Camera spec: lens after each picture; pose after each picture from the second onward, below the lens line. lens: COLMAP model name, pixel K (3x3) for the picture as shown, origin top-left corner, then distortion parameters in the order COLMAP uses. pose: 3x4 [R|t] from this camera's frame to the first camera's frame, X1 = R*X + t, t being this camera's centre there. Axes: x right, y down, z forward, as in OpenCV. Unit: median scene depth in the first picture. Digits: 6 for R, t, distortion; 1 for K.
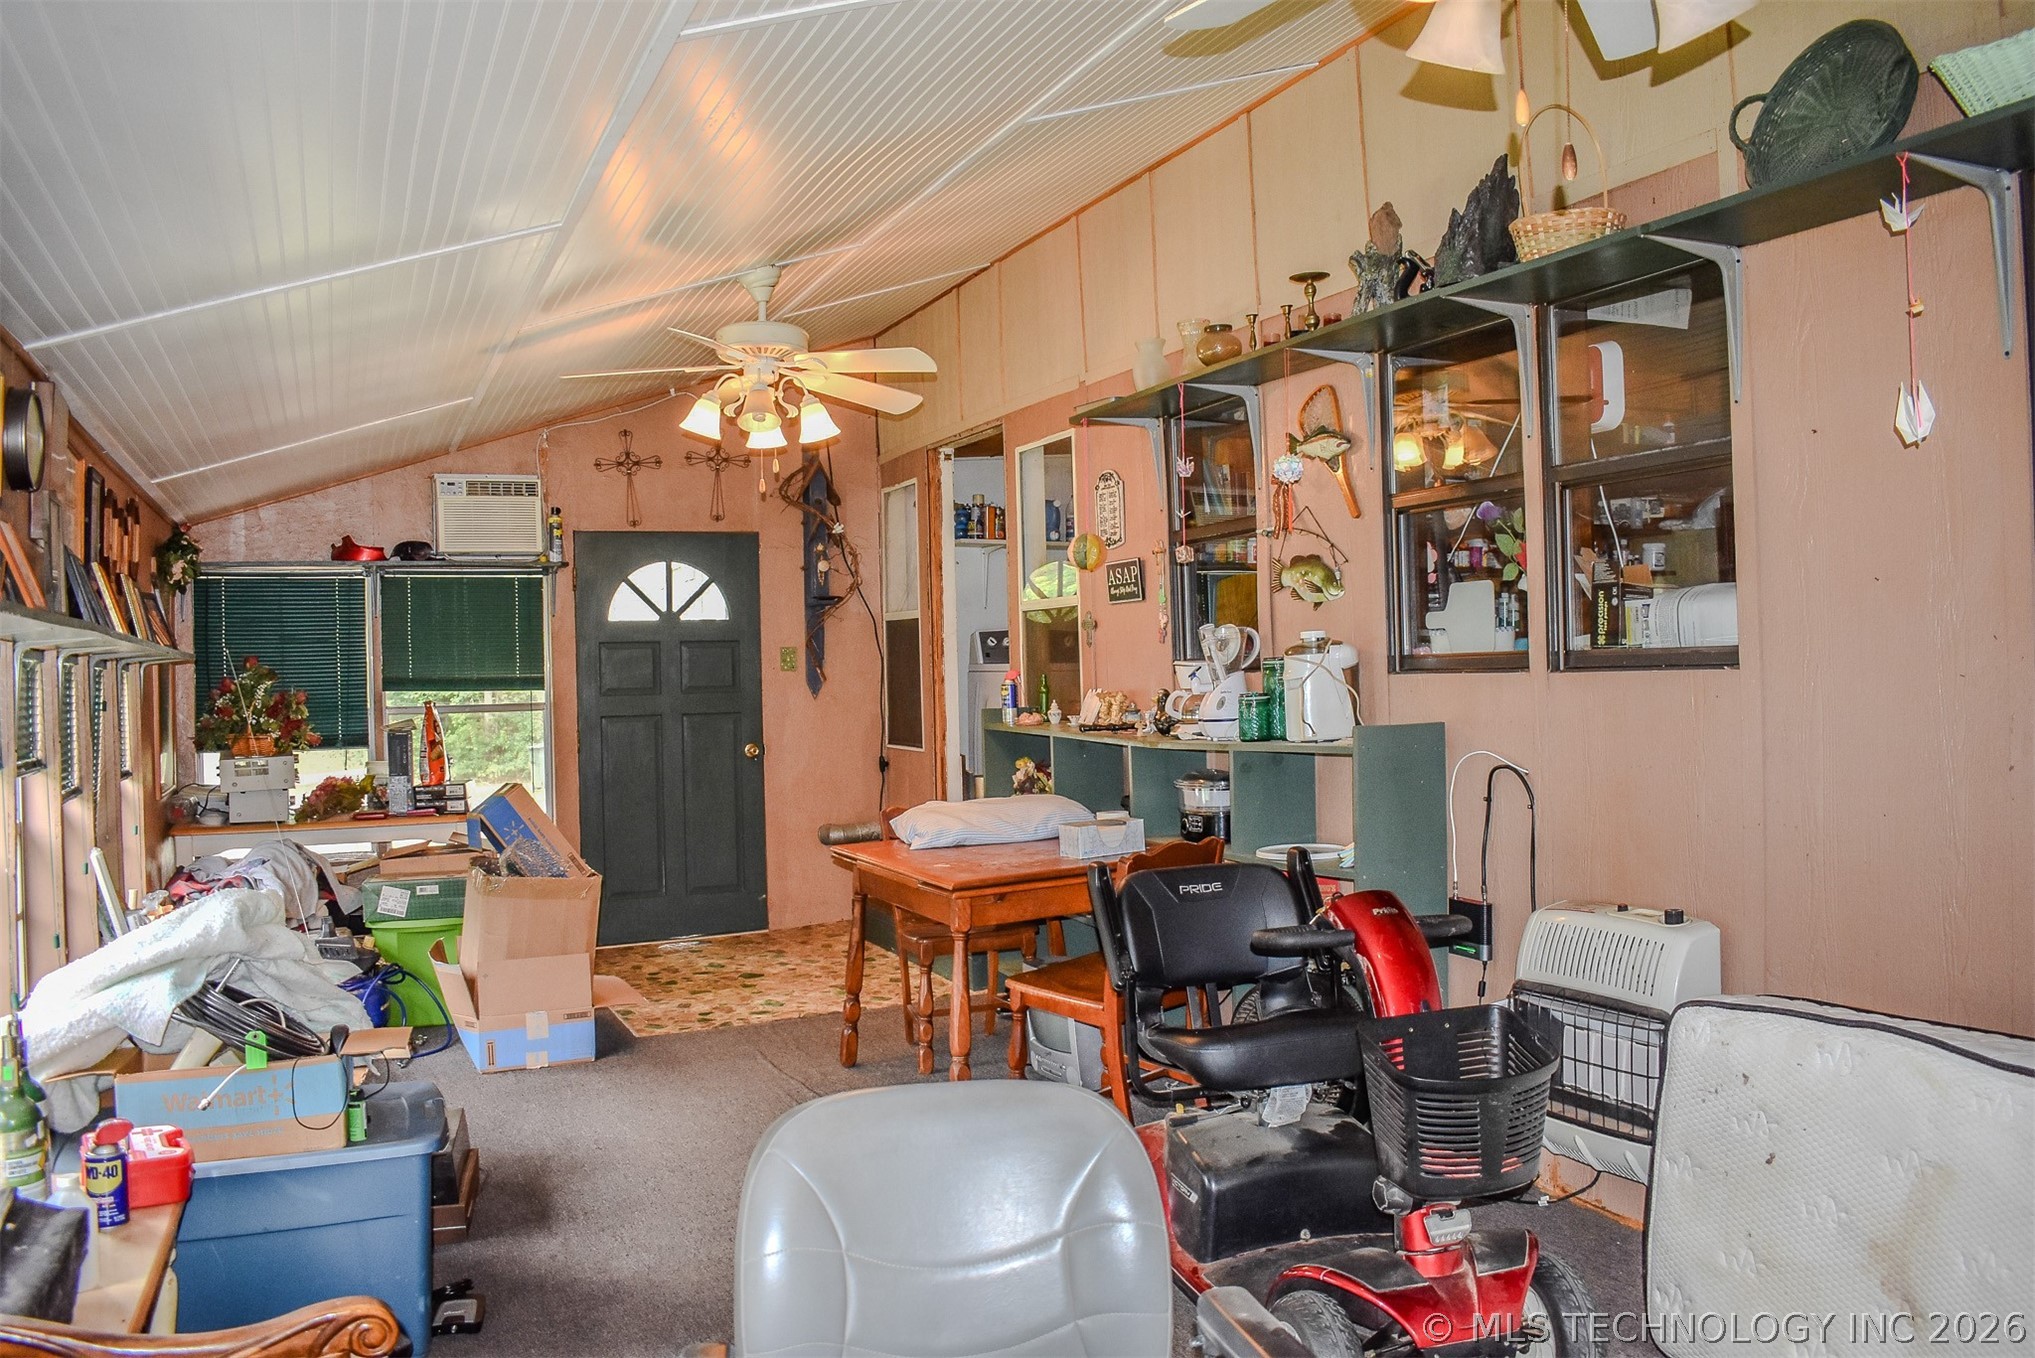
lens RADIAL K [[1586.9, 0, 1016.3], [0, 1586.9, 673.9], [0, 0, 1]] dist [-0.001992, -0.000383]
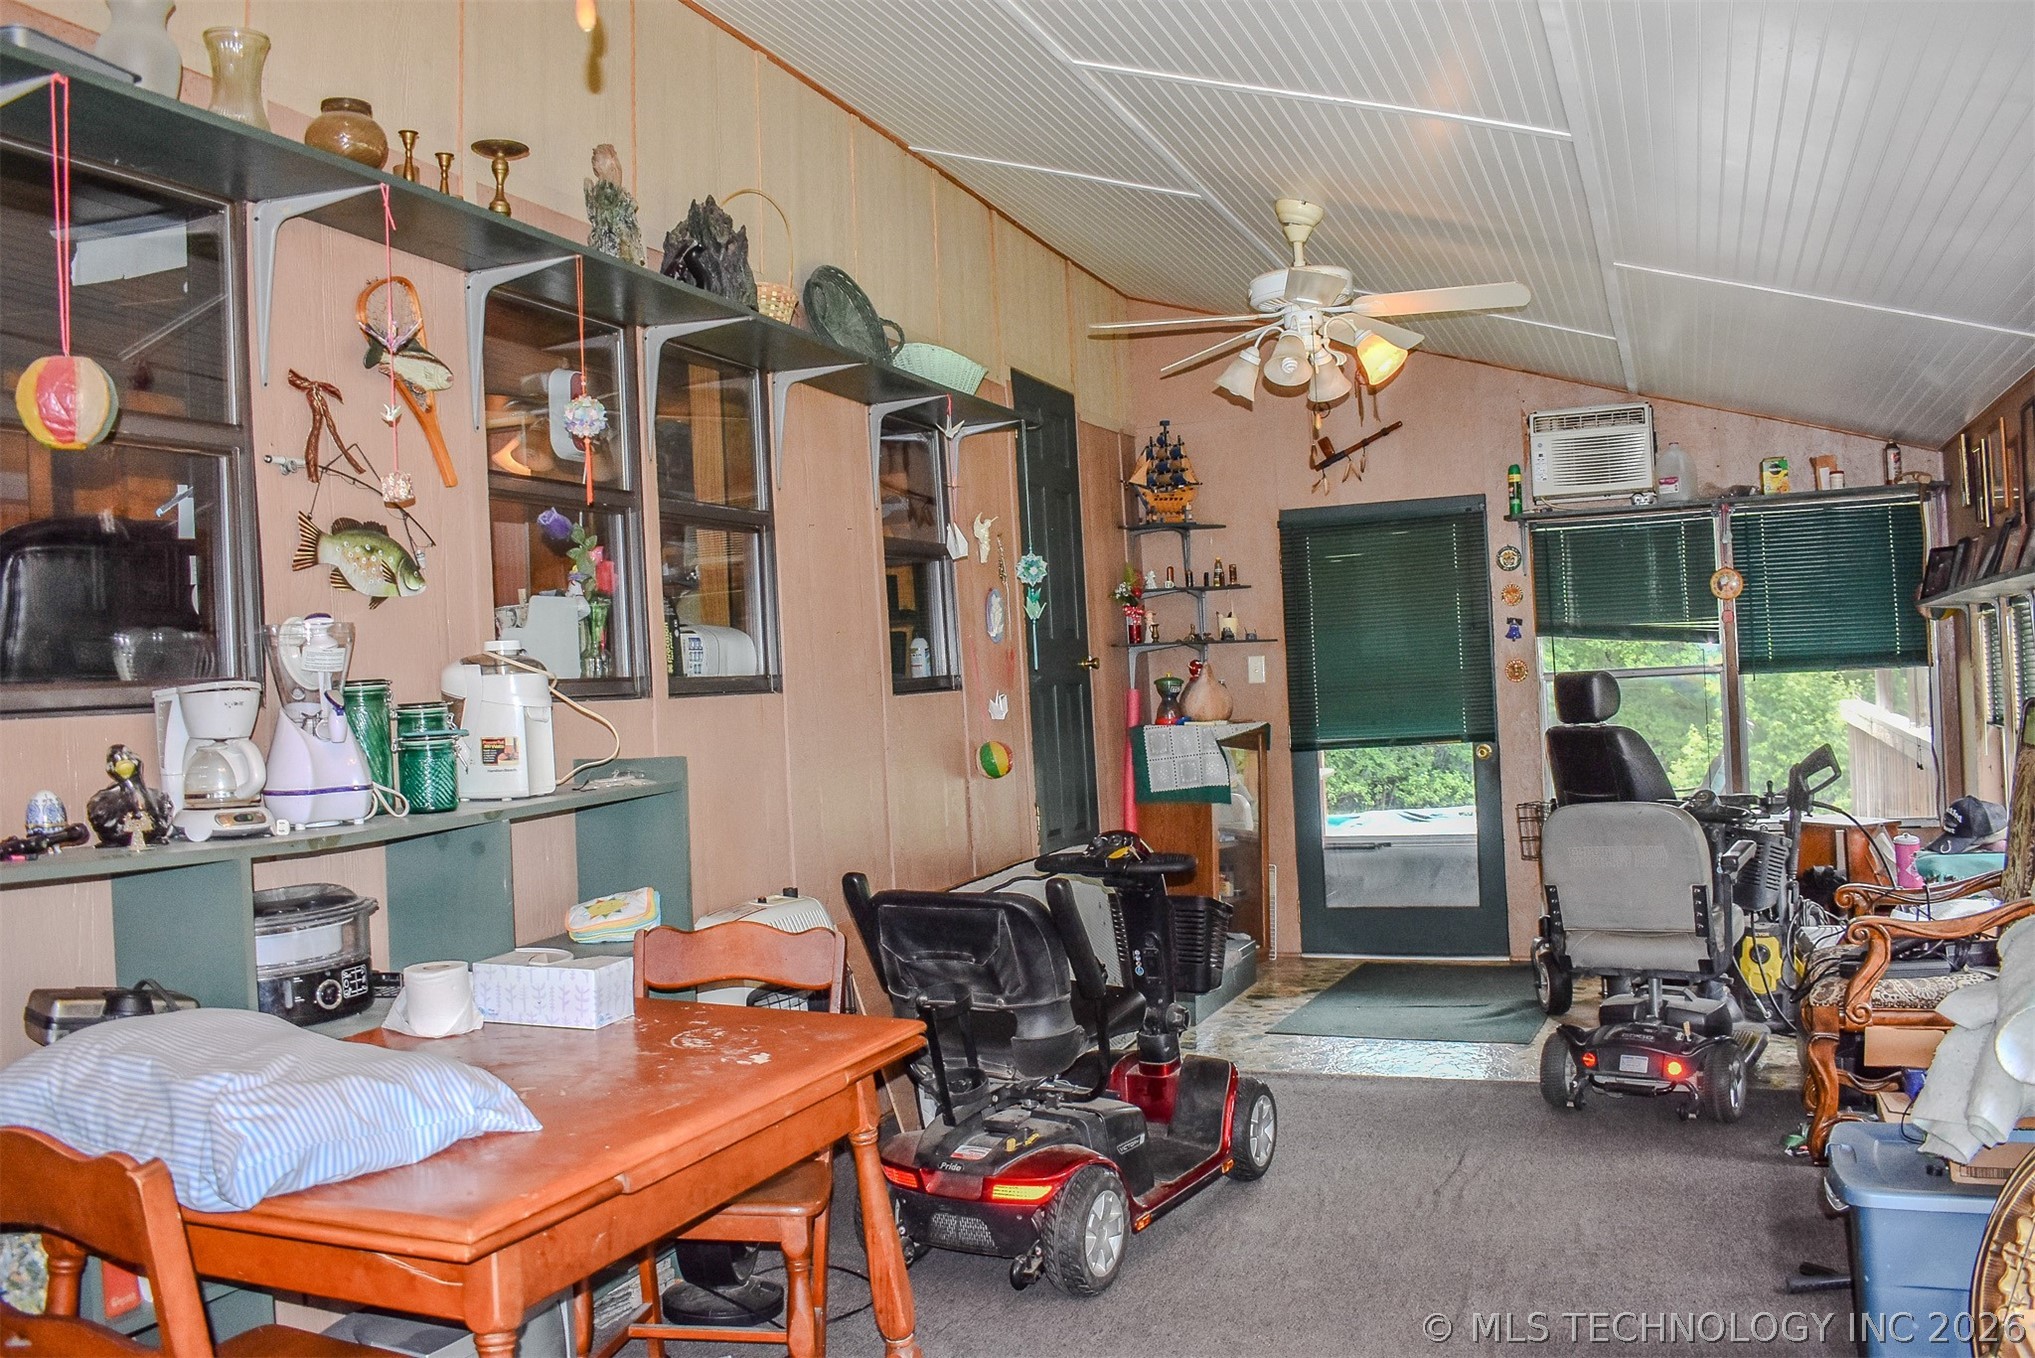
lens RADIAL K [[1586.9, 0, 1016.5], [0, 1586.9, 673.6], [0, 0, 1]] dist [-0.001992, -0.000383]
pose [[-0.682577, 0.053059, 0.728885, -0.454291], [0.055665, 0.998238, -0.020537, 0.013325], [-0.728691, 0.026556, -0.684328, 1.259039]]
